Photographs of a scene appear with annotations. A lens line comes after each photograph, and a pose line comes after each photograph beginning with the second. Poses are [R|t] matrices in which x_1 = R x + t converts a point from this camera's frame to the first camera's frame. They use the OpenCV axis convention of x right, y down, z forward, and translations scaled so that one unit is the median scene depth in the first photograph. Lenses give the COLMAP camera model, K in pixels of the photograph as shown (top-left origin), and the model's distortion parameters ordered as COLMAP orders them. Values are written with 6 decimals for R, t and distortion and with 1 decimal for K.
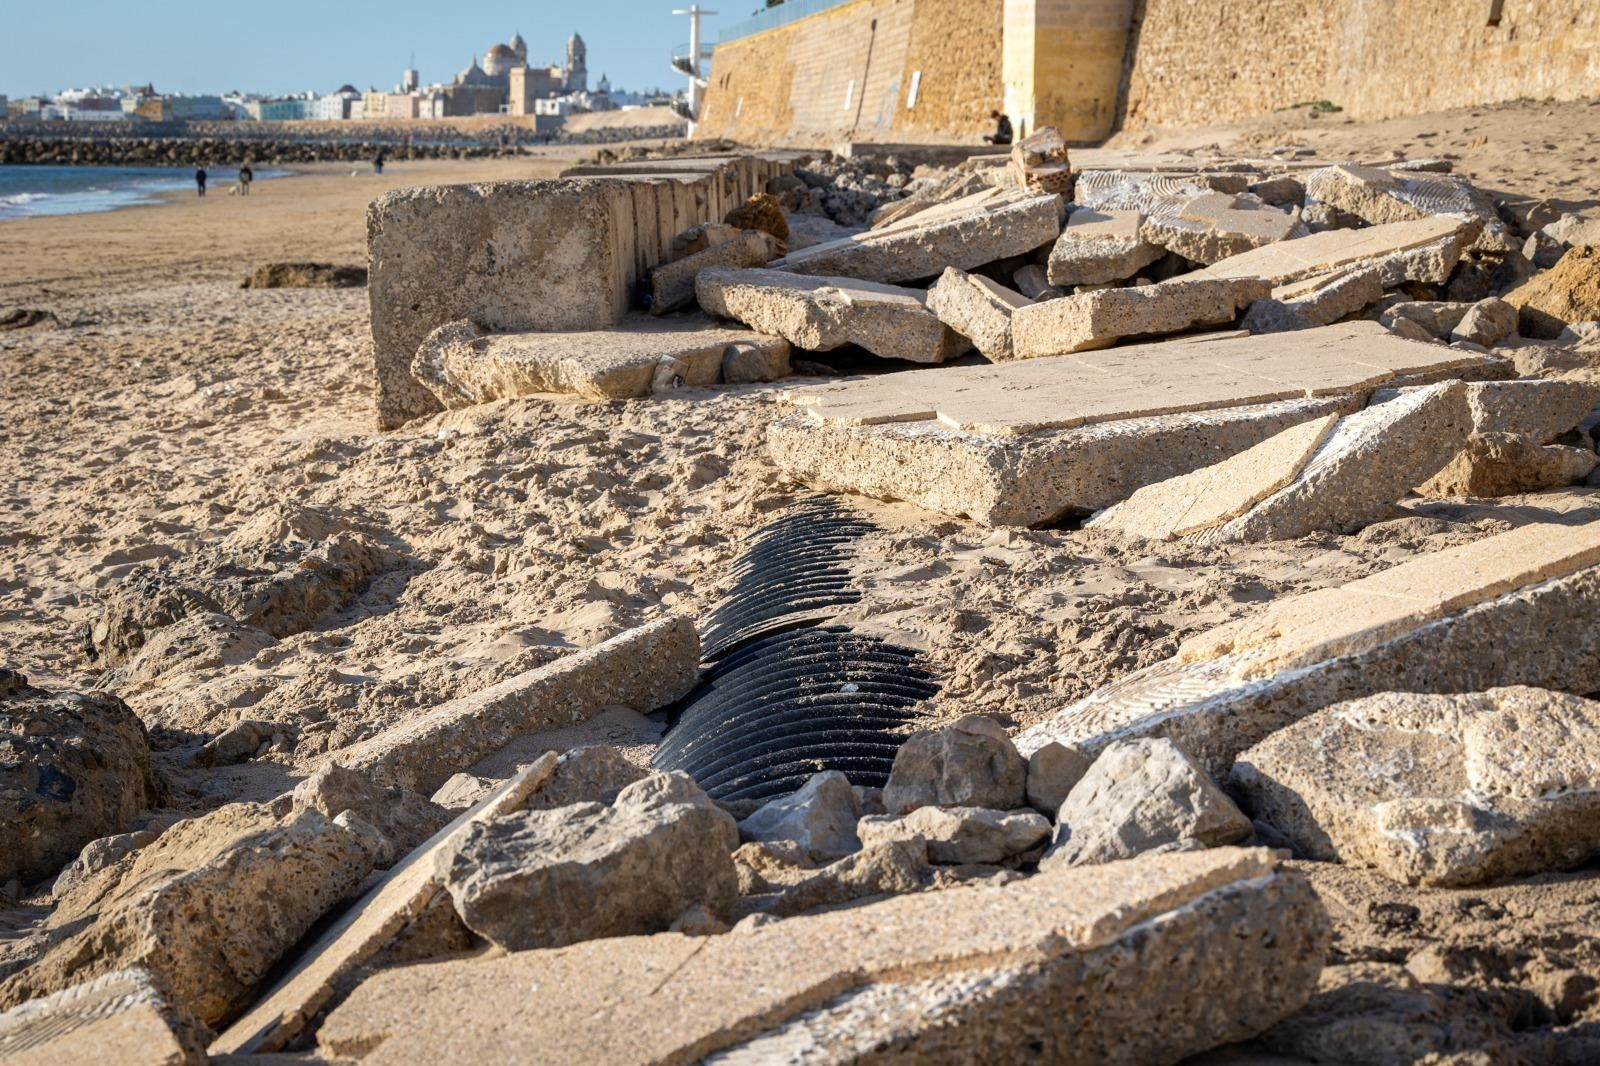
lens RADIAL K [[3268.8, 0, 759.4], [0, 3268.8, 535.6], [0, 0, 1]] dist [-0.027821, -0.218668]
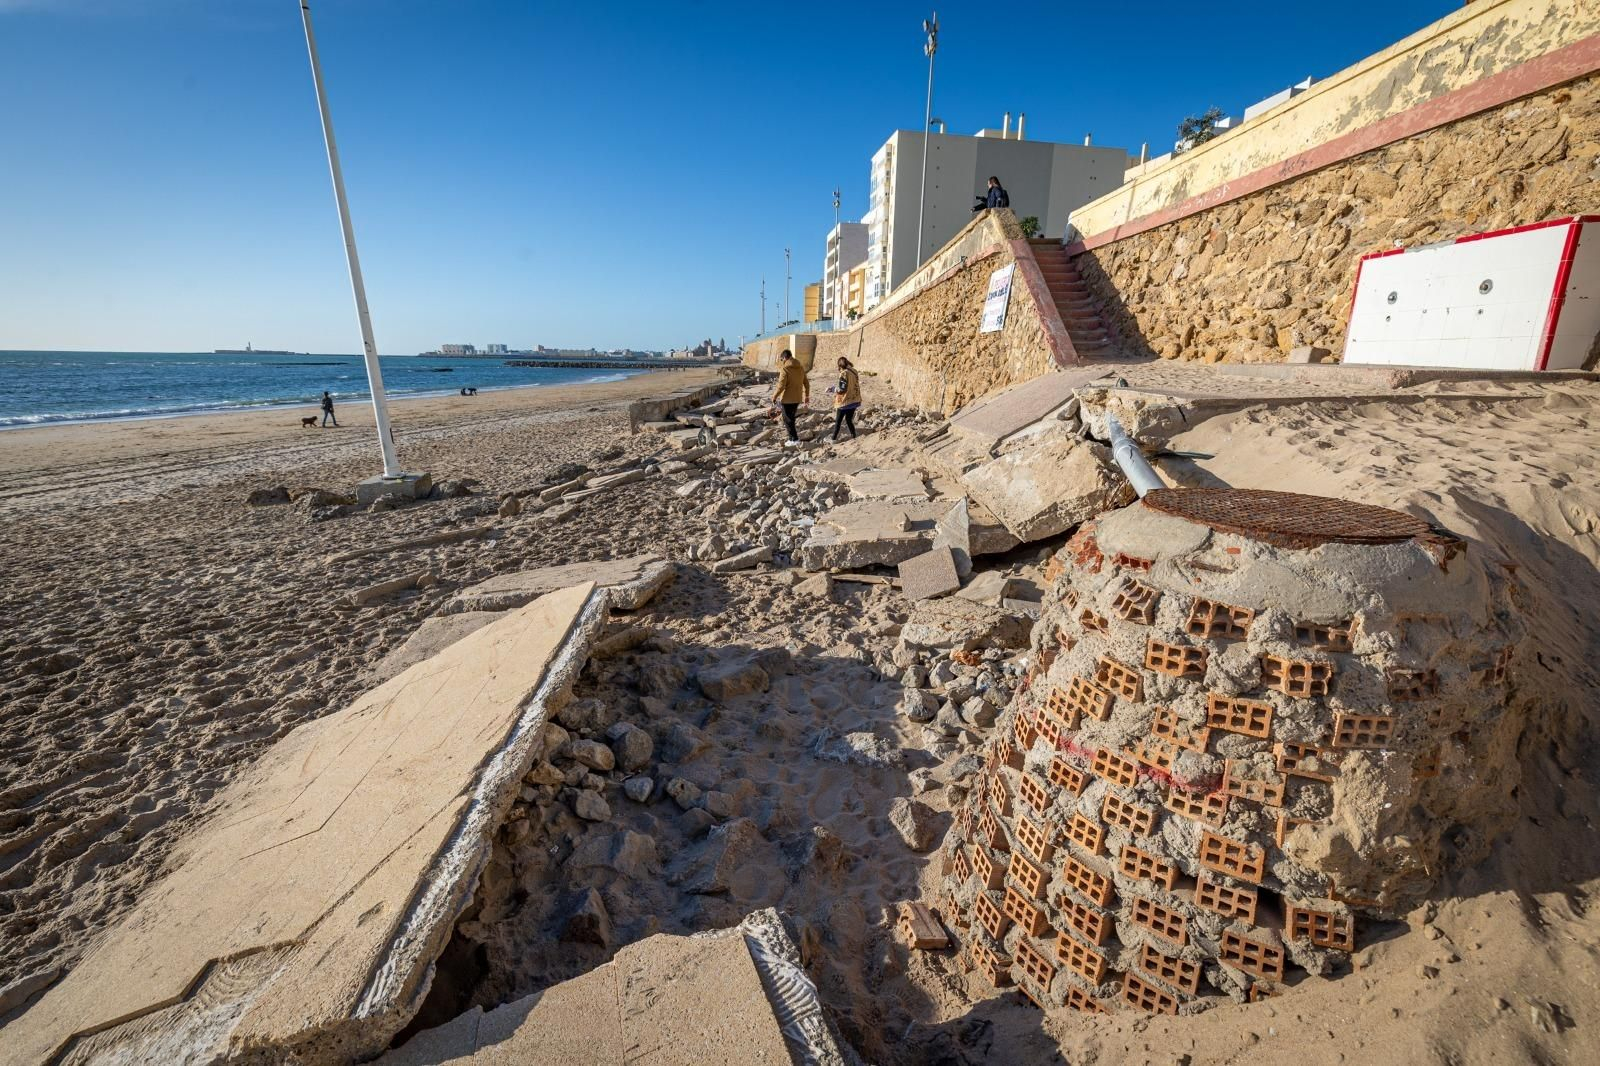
lens RADIAL K [[692.7, 0, 796.4], [0, 692.7, 525.0], [0, 0, 1]] dist [0.000678, 0.000341]
pose [[0.998844, -0.006396, 0.047649, 0.194779], [0.001108, 0.993911, 0.110181, -0.002392], [-0.048064, -0.110001, 0.992769, -0.649734]]
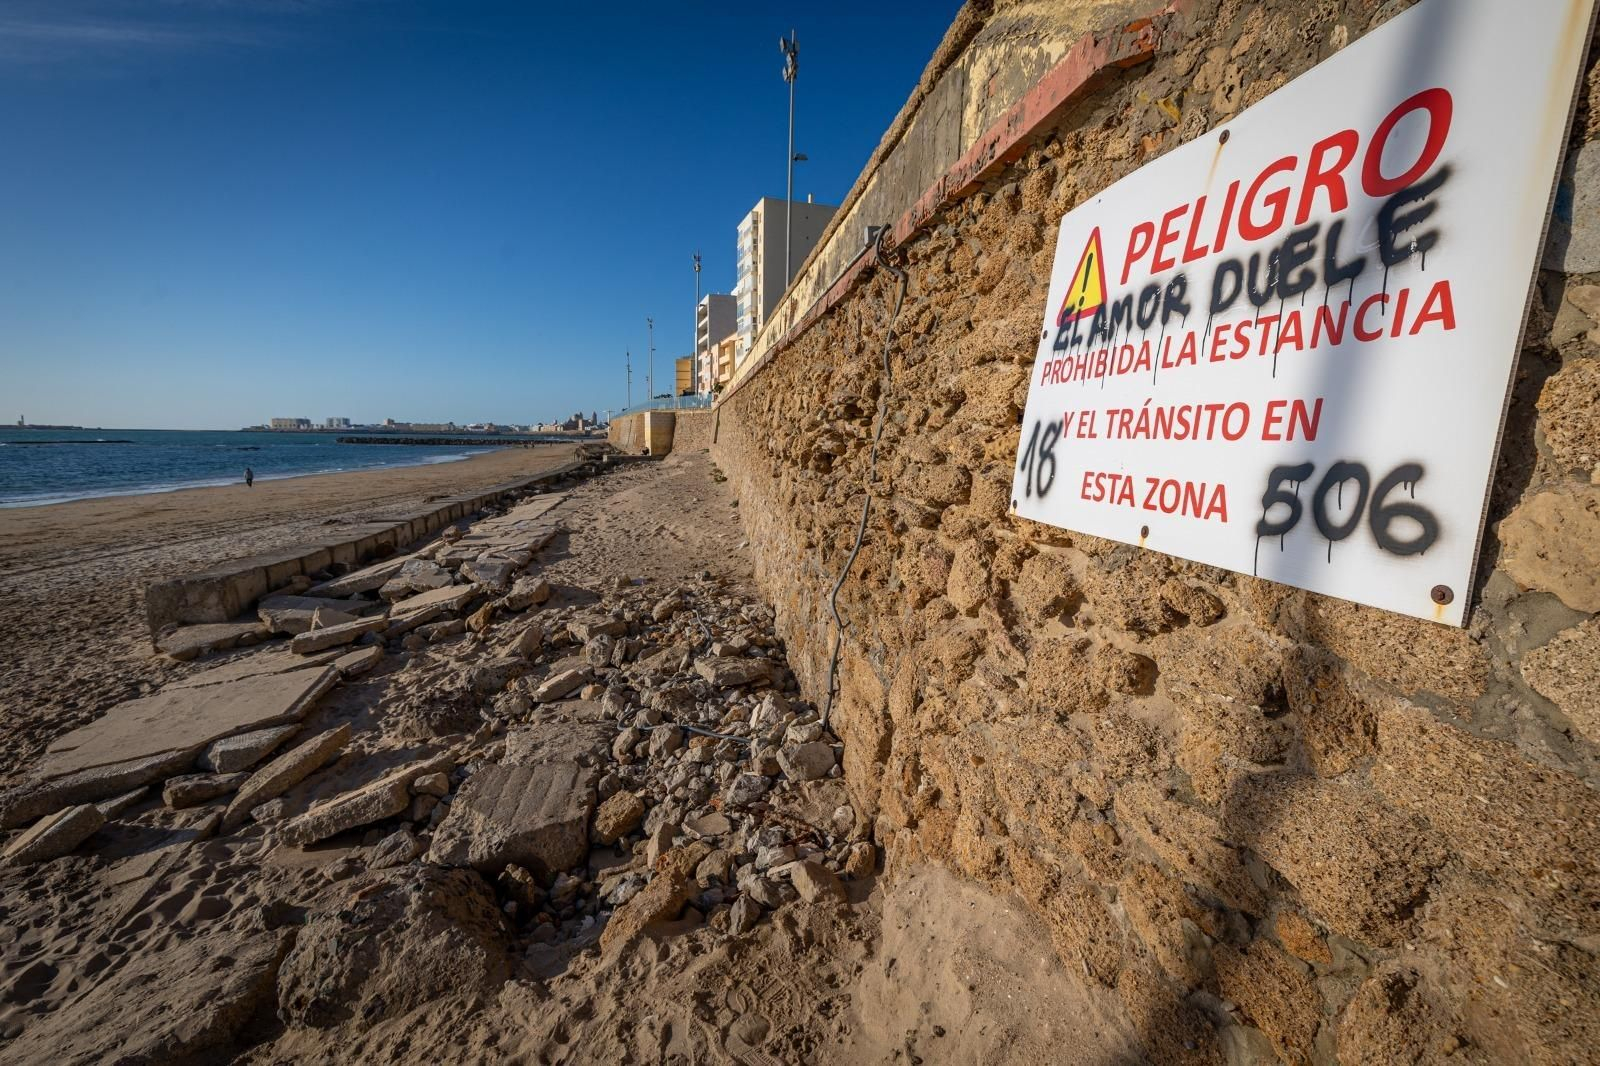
lens RADIAL K [[720.7, 0, 790.7], [0, 720.7, 519.7], [0, 0, 1]] dist [0.004450, -0.001188]
pose [[0.978442, -0.024048, 0.205119, 0.400076], [0.025055, 0.999683, -0.002313, -0.162380], [-0.204999, 0.007403, 0.978734, 0.151719]]
